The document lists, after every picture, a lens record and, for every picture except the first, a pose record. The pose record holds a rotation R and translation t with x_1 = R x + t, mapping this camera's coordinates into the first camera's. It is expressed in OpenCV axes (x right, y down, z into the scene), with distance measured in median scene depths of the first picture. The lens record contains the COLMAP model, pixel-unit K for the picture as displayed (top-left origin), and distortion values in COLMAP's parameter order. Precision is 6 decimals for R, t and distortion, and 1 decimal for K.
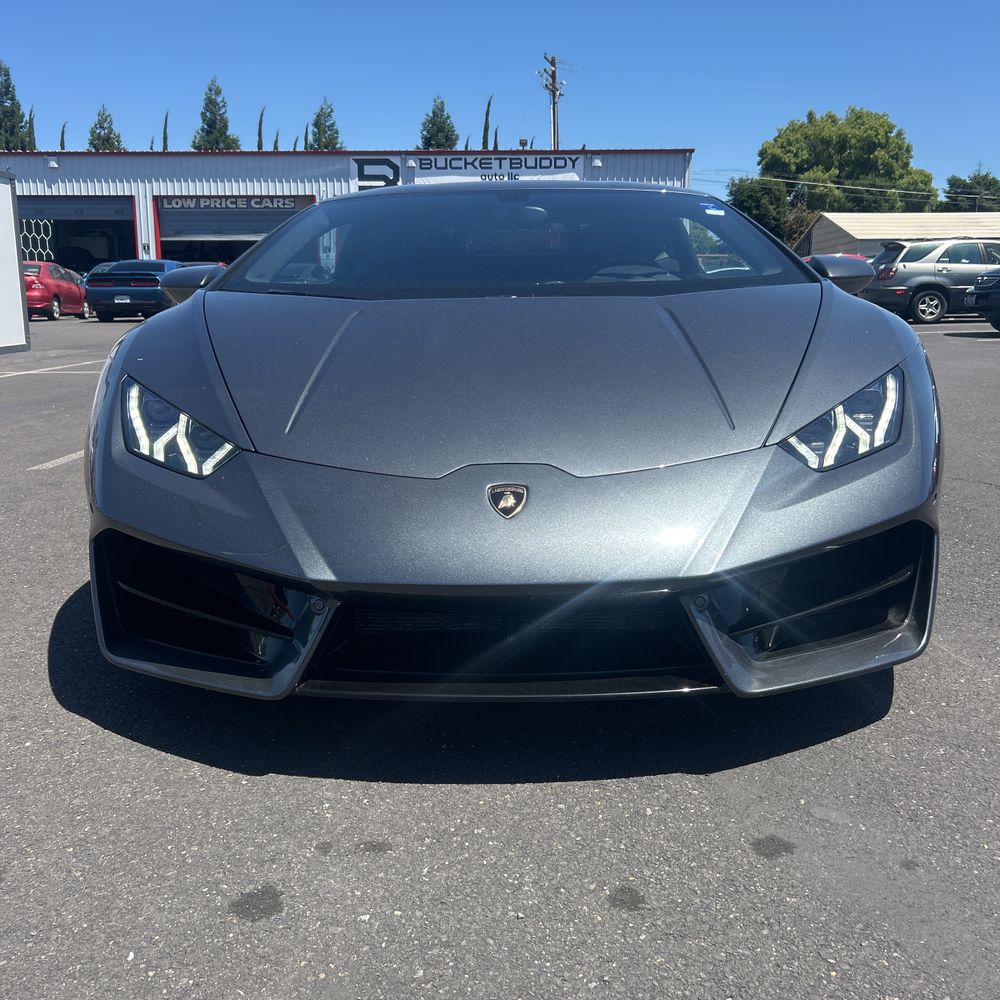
lens RADIAL K [[1013.4, 0, 509.3], [0, 1013.4, 496.3], [0, 0, 1]] dist [0.020667, 0.000599]
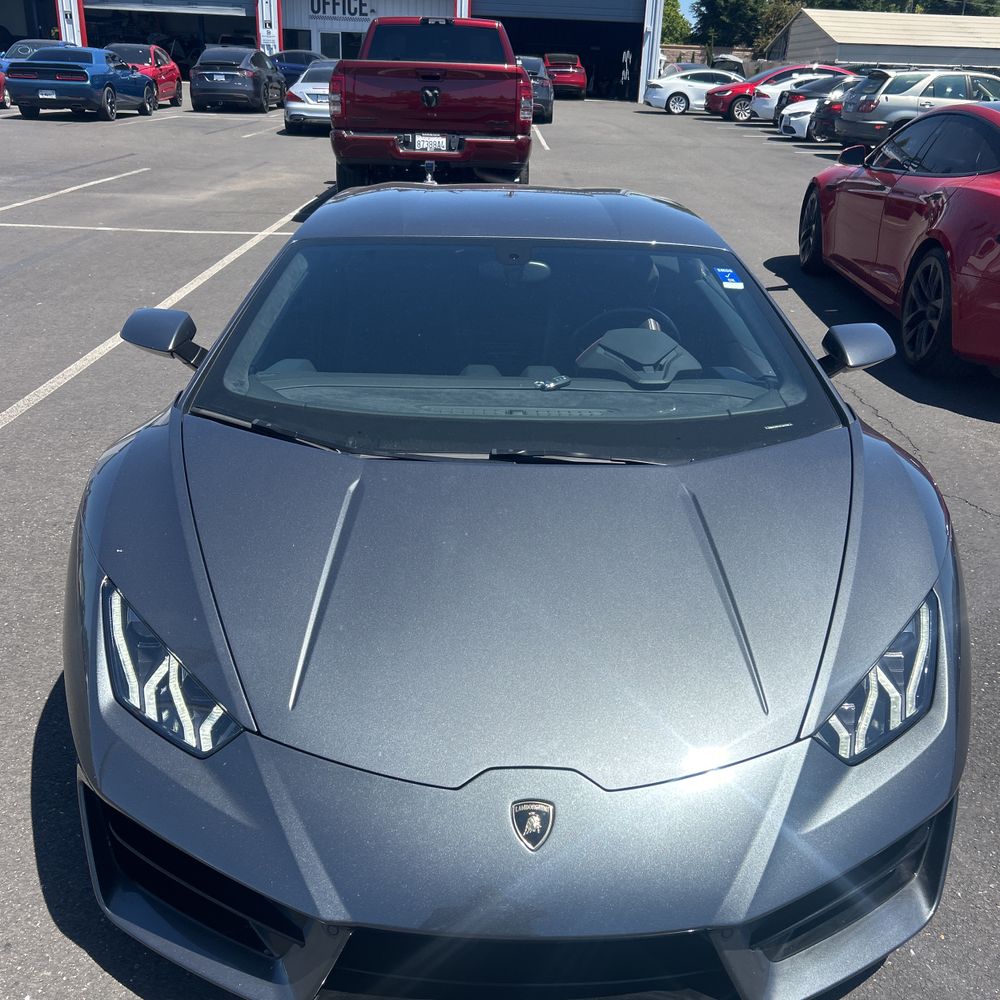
lens RADIAL K [[1010.9, 0, 500.0], [0, 1010.9, 500.0], [0, 0, 1]] dist [0.017684, -0.002866]
pose [[0.998521, 0.026142, 0.047679, -0.007031], [-0.035371, 0.978246, 0.204409, -0.040045], [-0.041298, -0.205793, 0.977724, 0.011135]]
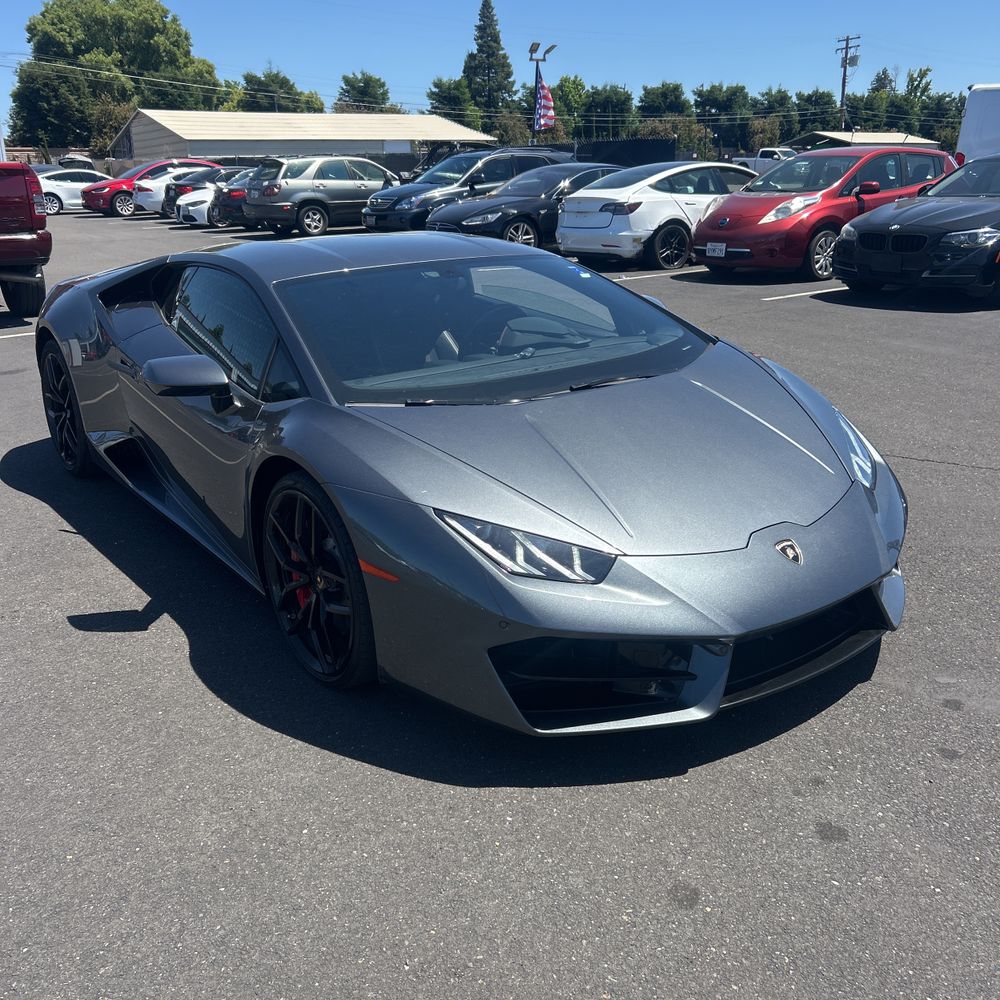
lens RADIAL K [[1013.4, 0, 509.3], [0, 1013.4, 496.3], [0, 0, 1]] dist [0.020667, 0.000599]
pose [[0.792060, -0.196665, 0.577895, -0.101882], [0.135680, 0.979719, 0.147449, -0.030427], [-0.595173, -0.038380, 0.802680, 0.000132]]
